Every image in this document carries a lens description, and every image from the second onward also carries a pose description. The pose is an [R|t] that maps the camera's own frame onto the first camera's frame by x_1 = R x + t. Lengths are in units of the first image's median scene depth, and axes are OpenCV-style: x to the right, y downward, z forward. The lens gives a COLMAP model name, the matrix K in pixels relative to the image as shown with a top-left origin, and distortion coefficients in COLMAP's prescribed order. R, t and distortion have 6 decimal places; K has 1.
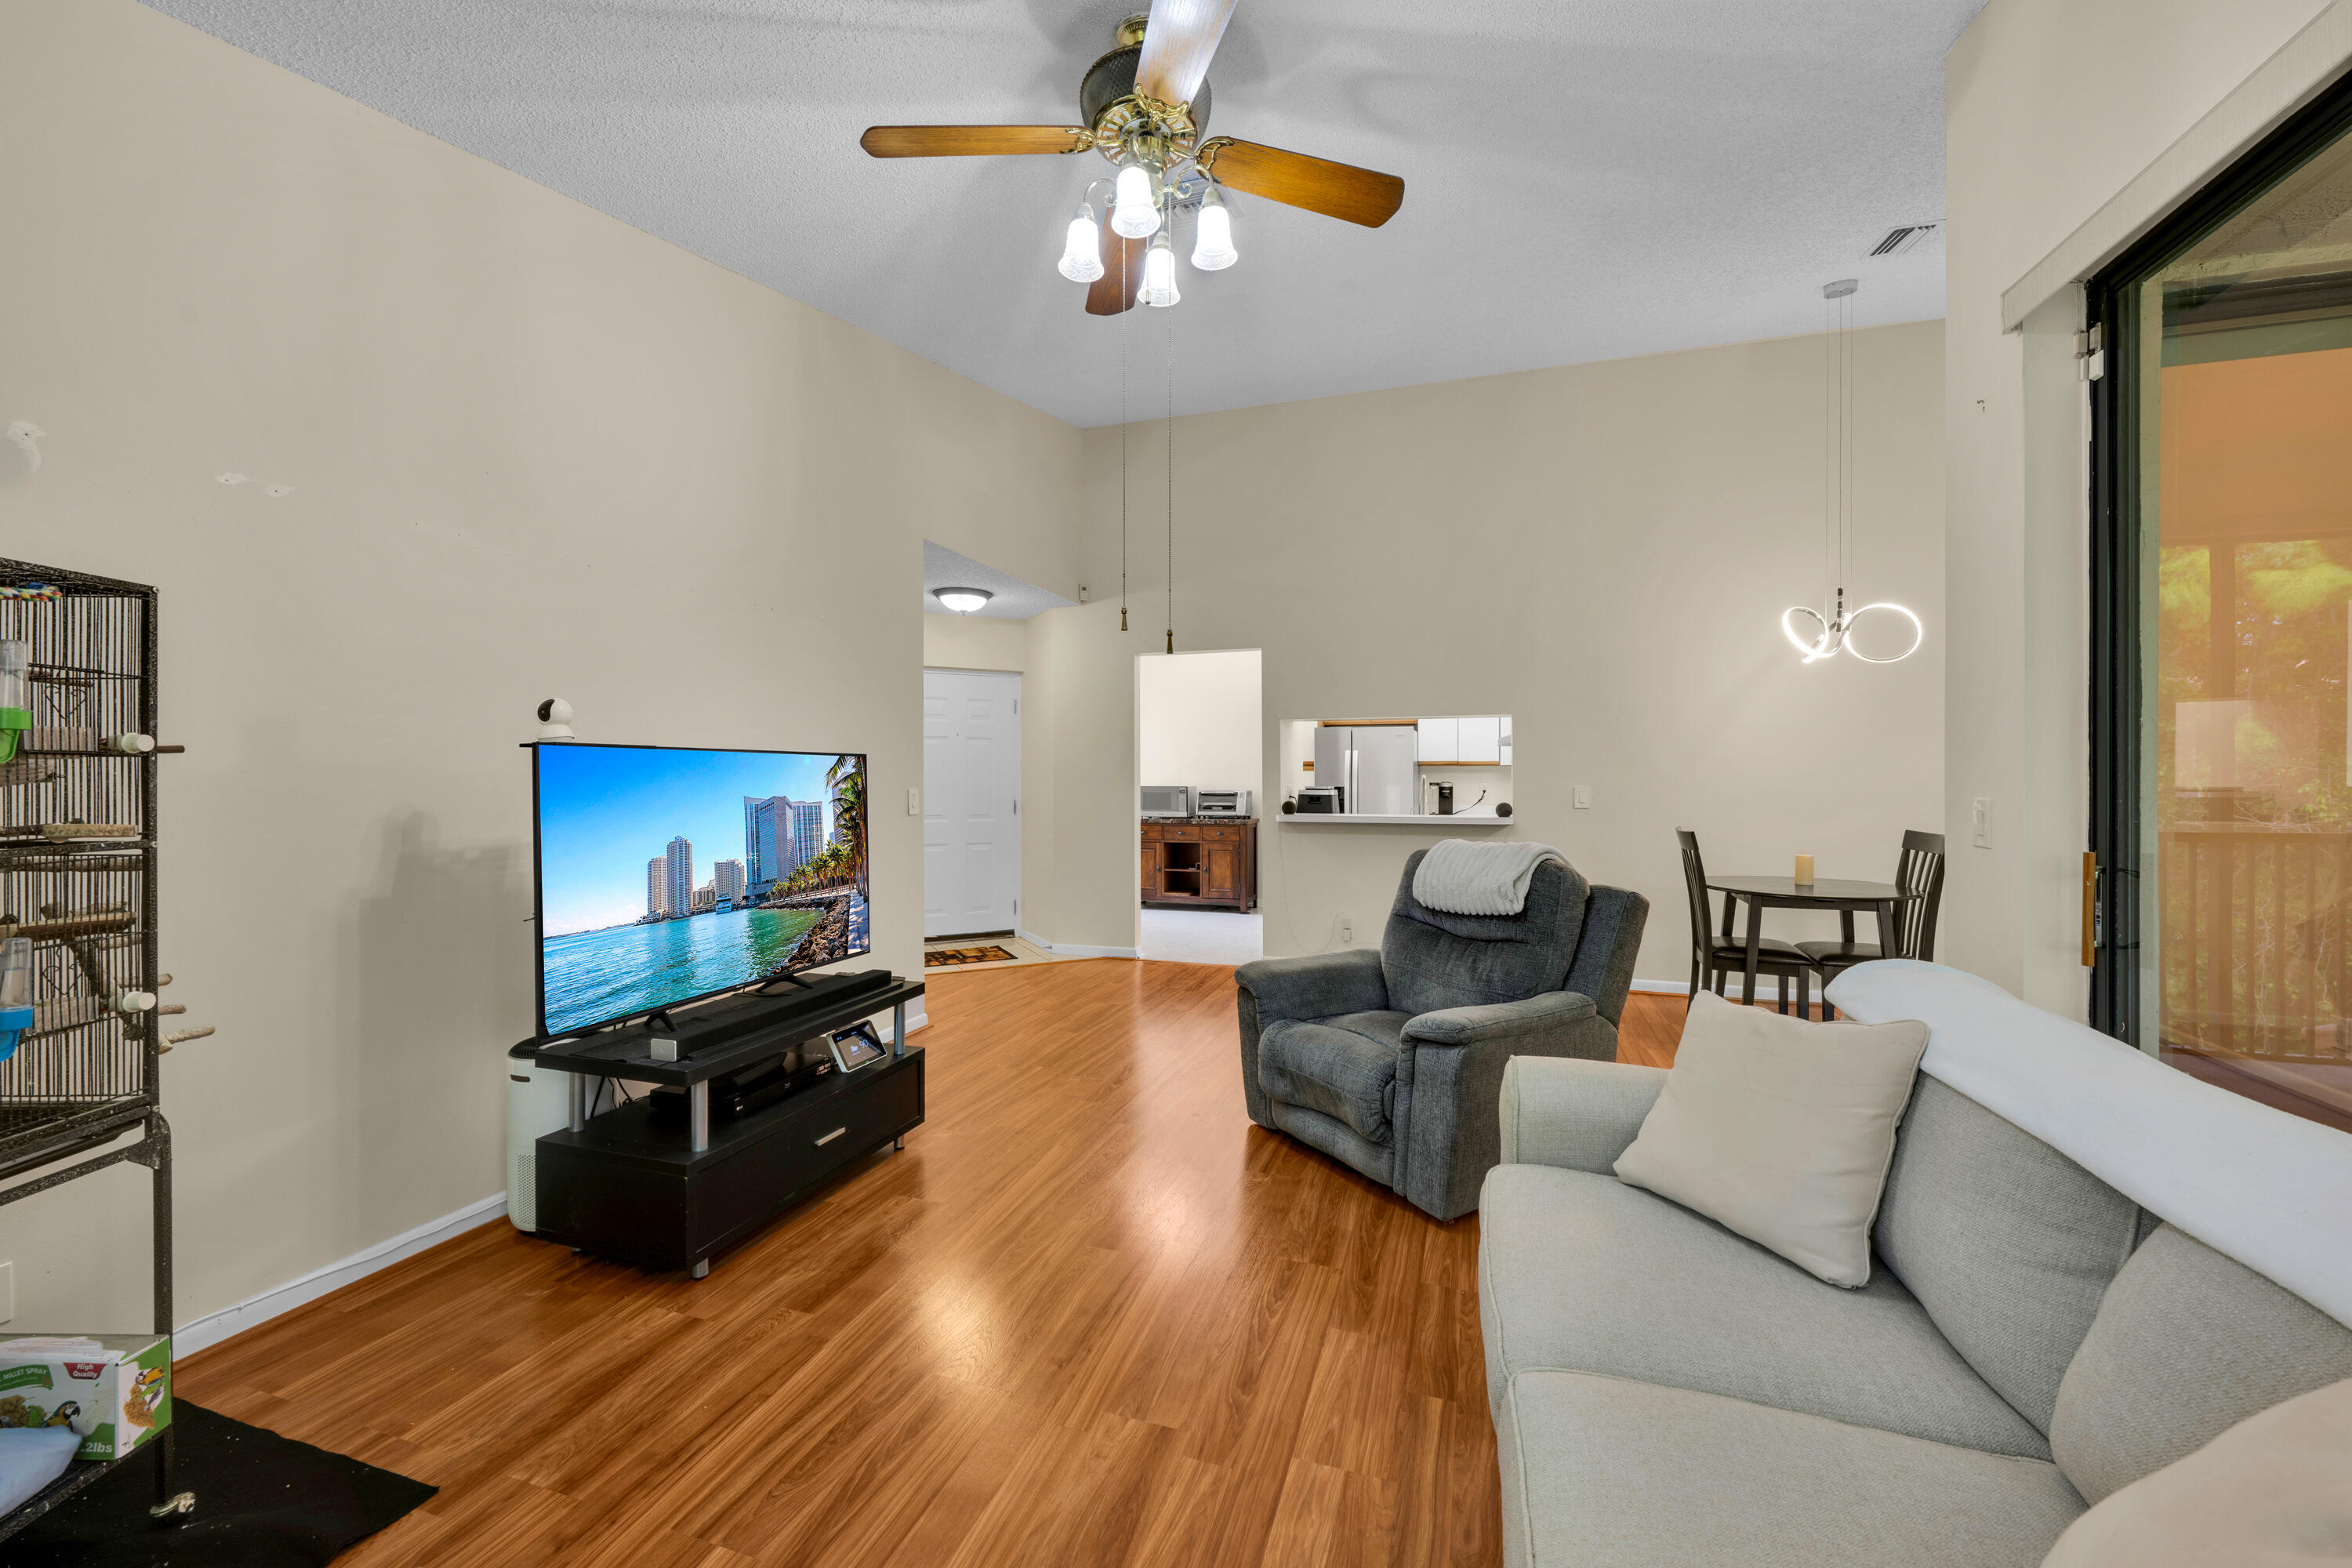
lens RADIAL K [[926.5, 0, 1156.7], [0, 926.5, 781.3], [0, 0, 1]] dist [0.000772, -0.000003]
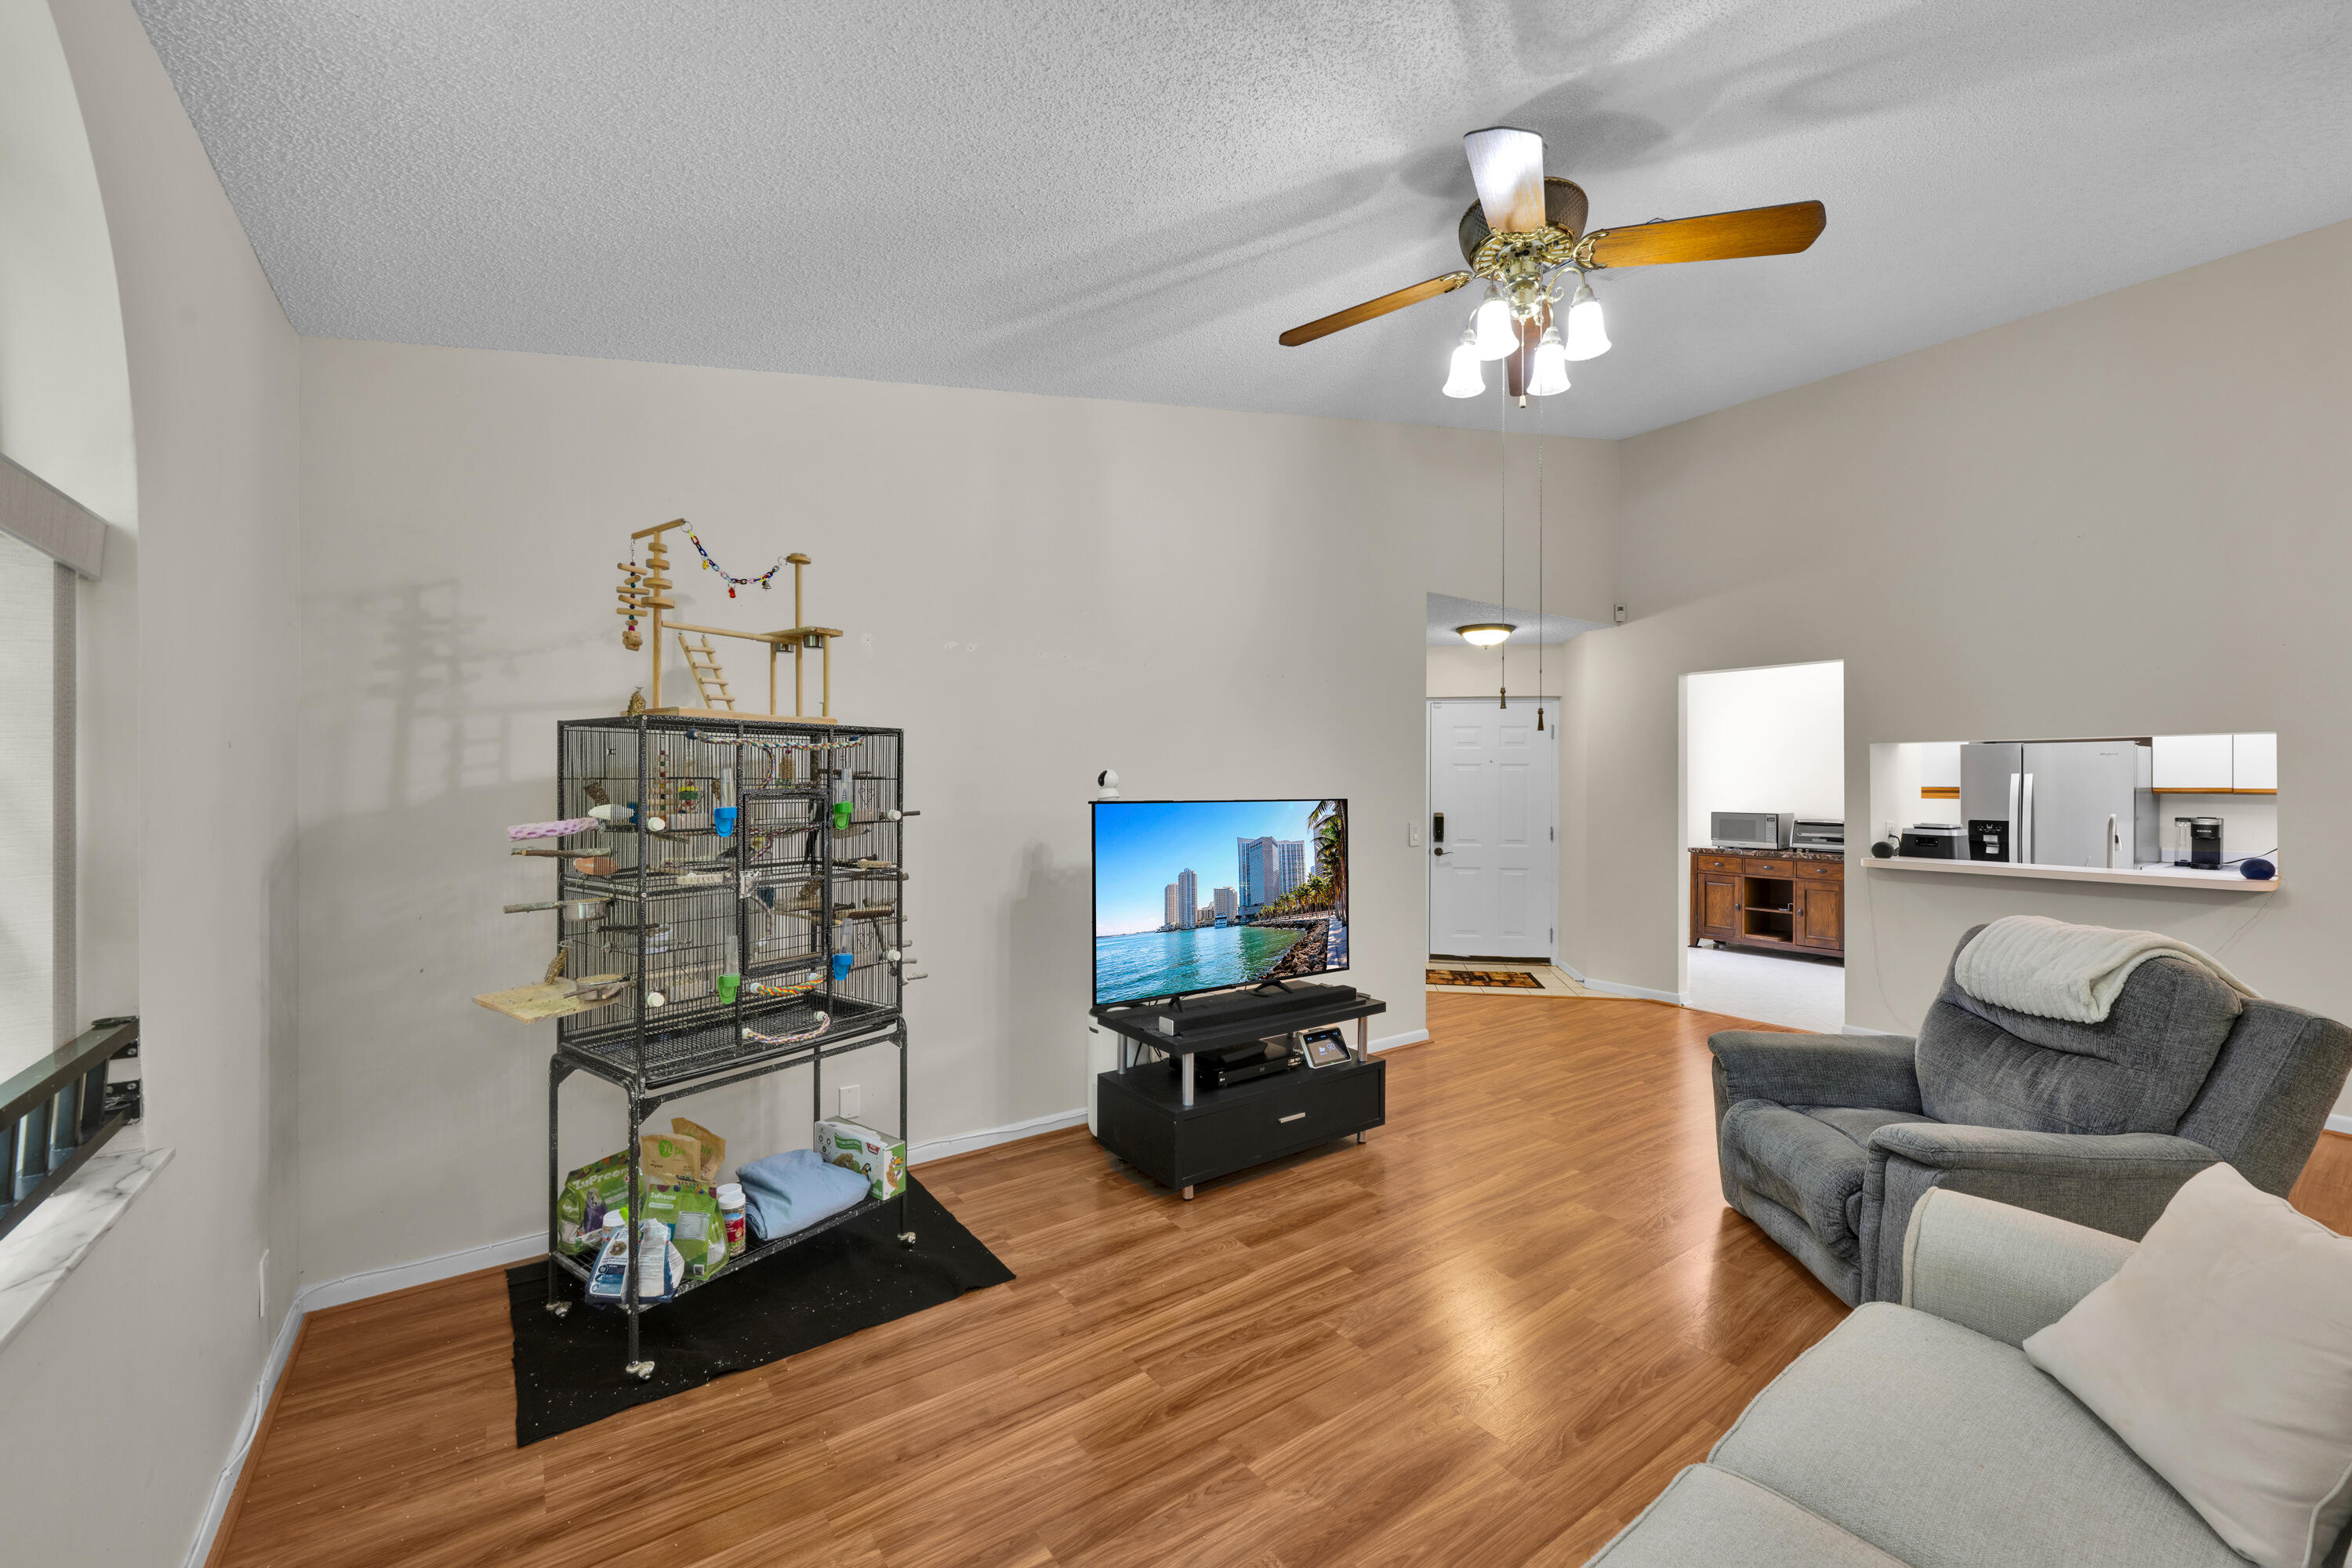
lens RADIAL K [[918.1, 0, 1163.1], [0, 918.1, 782.8], [0, 0, 1]] dist [-0.000635, 0.000110]
pose [[0.809427, 0.001915, -0.587218, 0.217531], [-0.004436, 0.999986, -0.002853, -0.055633], [0.587204, 0.004914, 0.809424, -0.087665]]
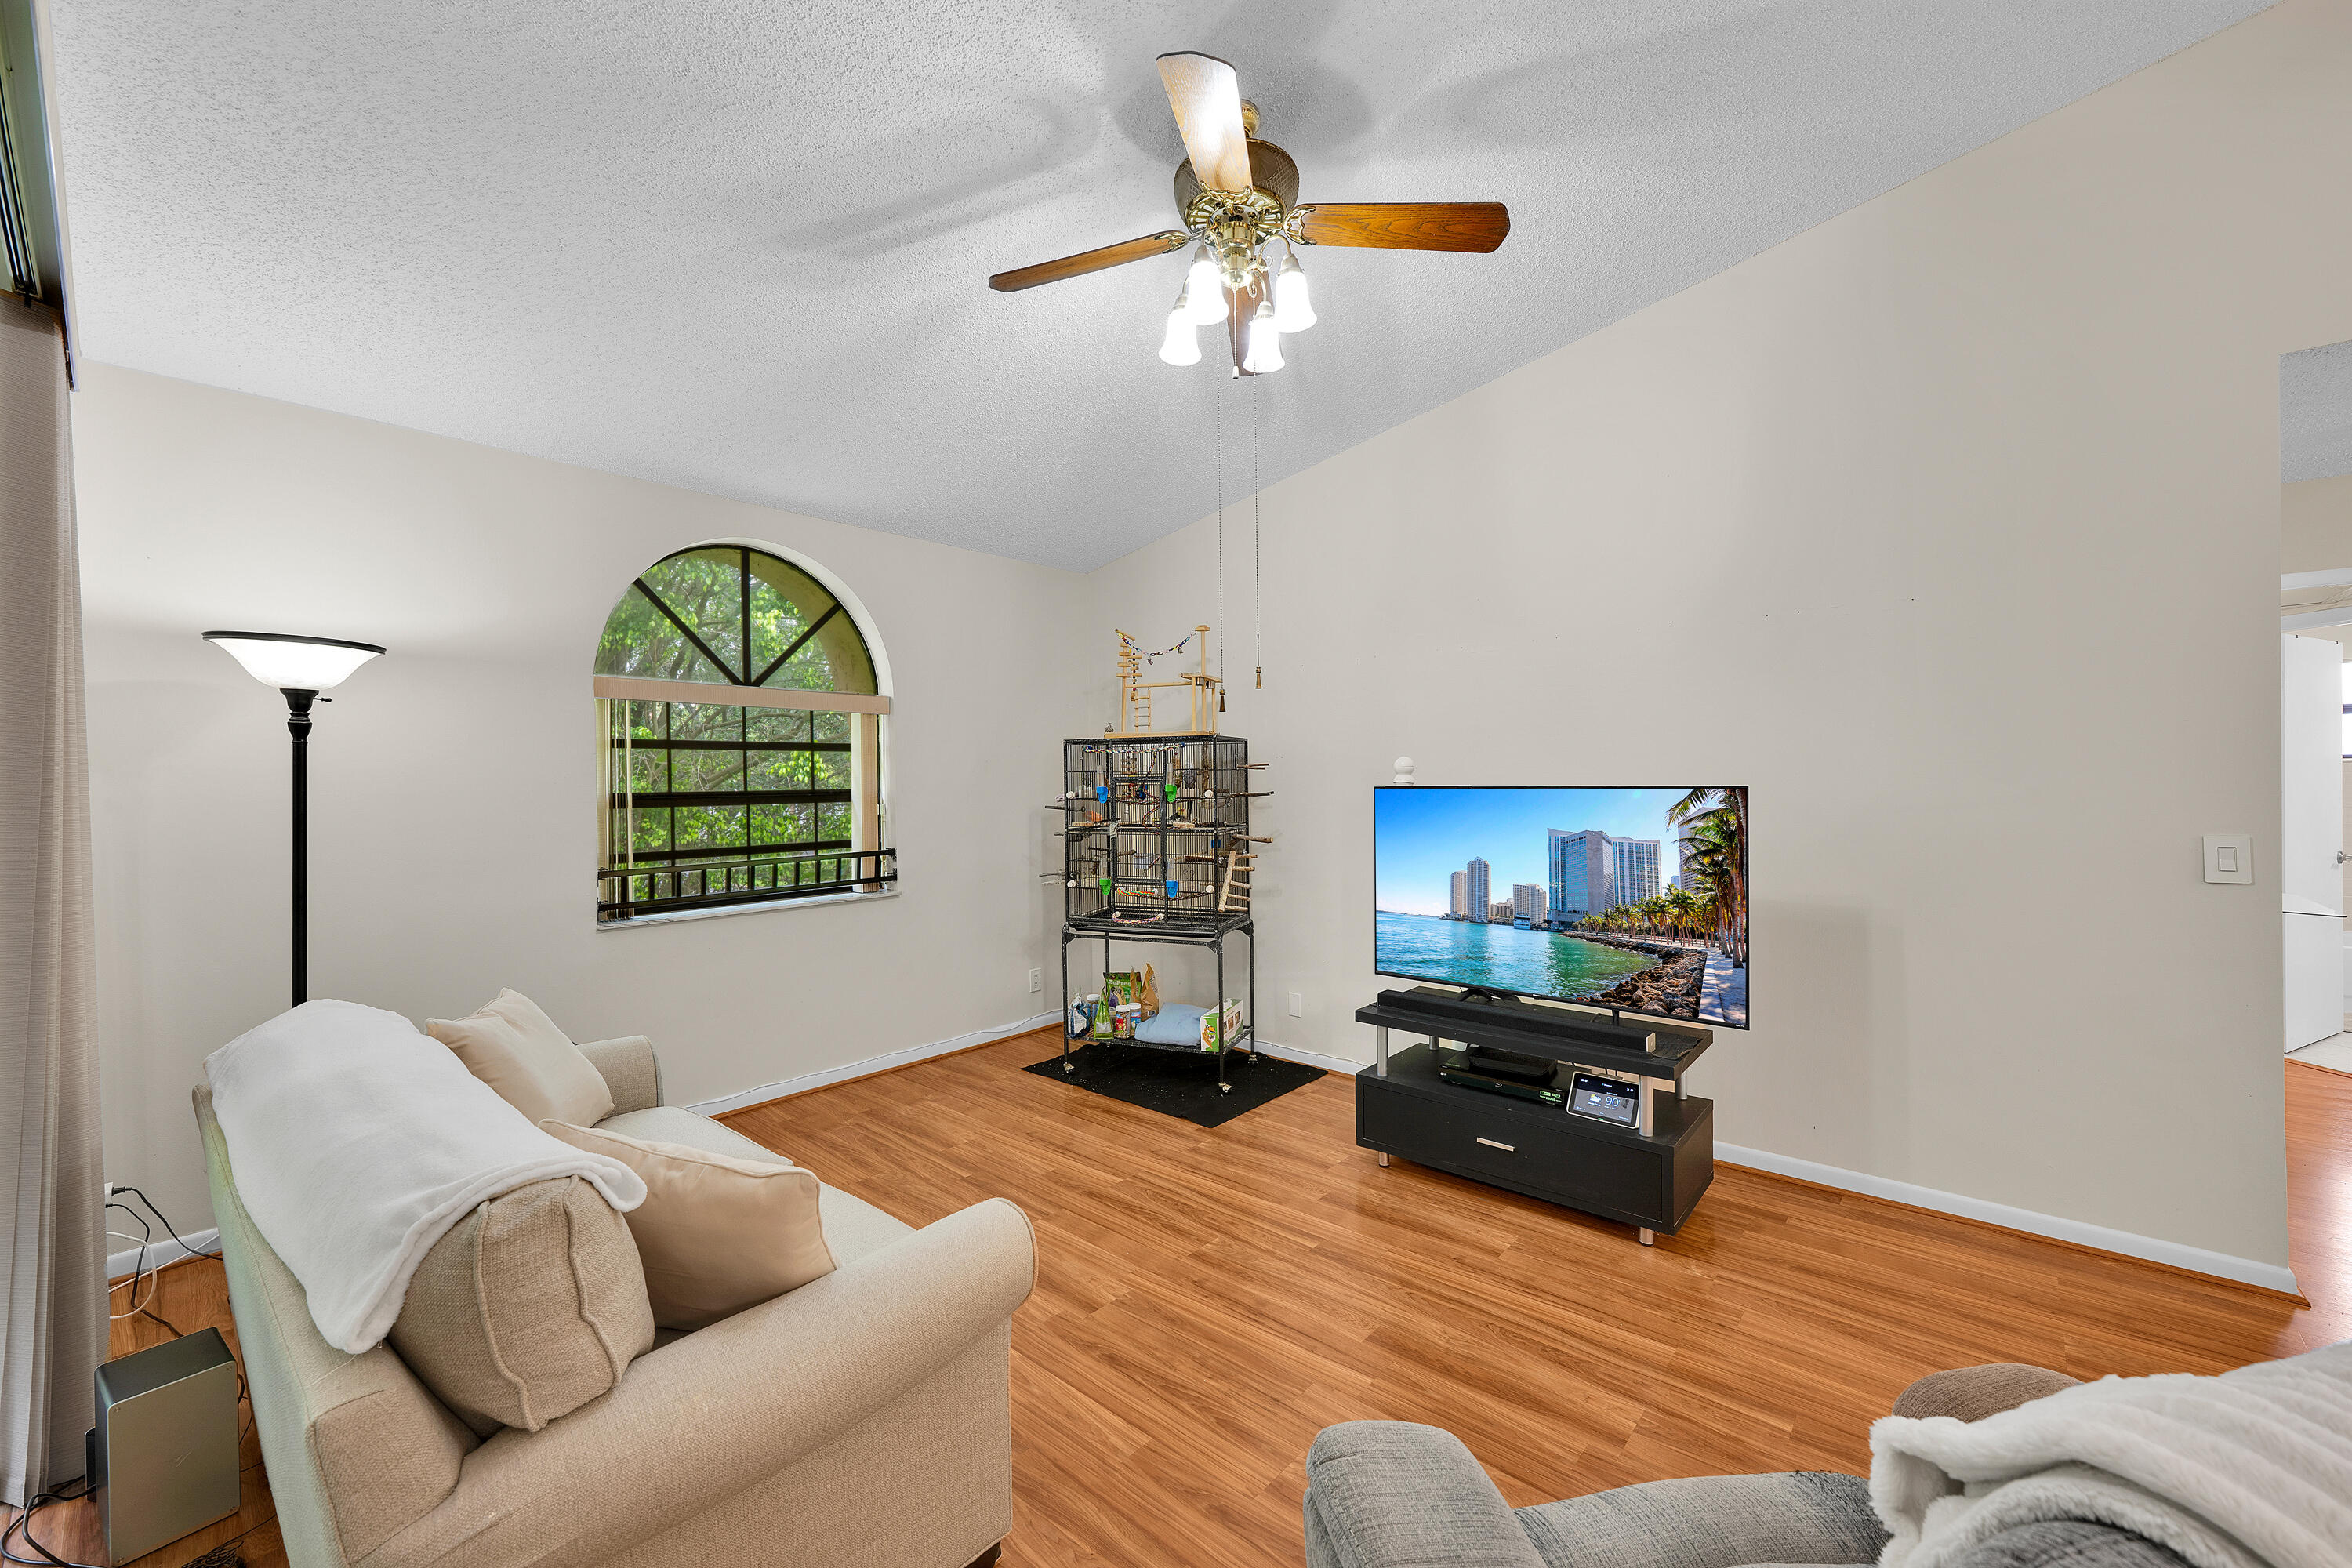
lens RADIAL K [[901.4, 0, 1174.5], [0, 901.4, 850.3], [0, 0, 1]] dist [-0.024586, -0.000001]
pose [[-0.380979, 0.075240, -0.921517, 0.707750], [0.008013, 0.996915, 0.078084, -0.045496], [0.924549, 0.022364, -0.380406, 1.004098]]
